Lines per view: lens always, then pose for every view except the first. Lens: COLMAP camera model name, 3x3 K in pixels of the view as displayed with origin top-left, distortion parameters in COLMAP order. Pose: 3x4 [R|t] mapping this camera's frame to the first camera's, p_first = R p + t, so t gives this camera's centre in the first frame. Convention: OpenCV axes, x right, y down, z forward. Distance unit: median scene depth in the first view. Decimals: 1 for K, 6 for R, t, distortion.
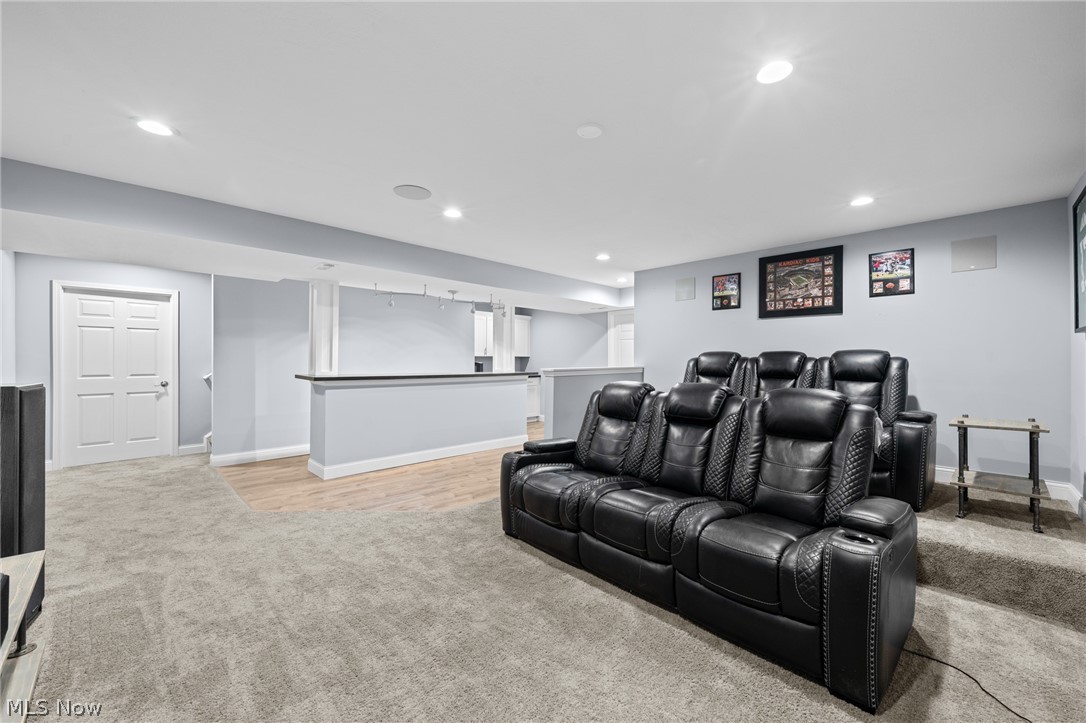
lens RADIAL K [[426.0, 0, 548.8], [0, 426.0, 361.1], [0, 0, 1]] dist [0.000364, 0.000236]
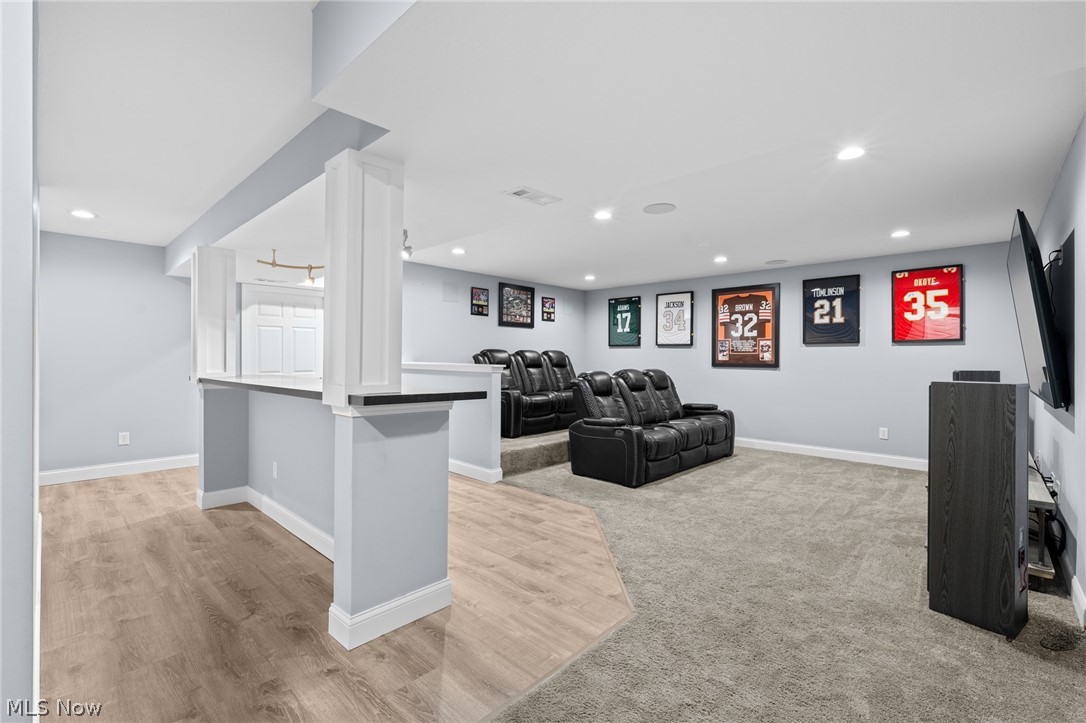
lens RADIAL K [[471.9, 0, 543.0], [0, 471.9, 361.5], [0, 0, 1]] dist [0.001245, 0.000539]
pose [[-0.025743, -0.008858, 0.999629, -1.098060], [0.000080, 0.999961, 0.008863, 0.002256], [-0.999669, 0.000309, -0.025741, 0.944215]]
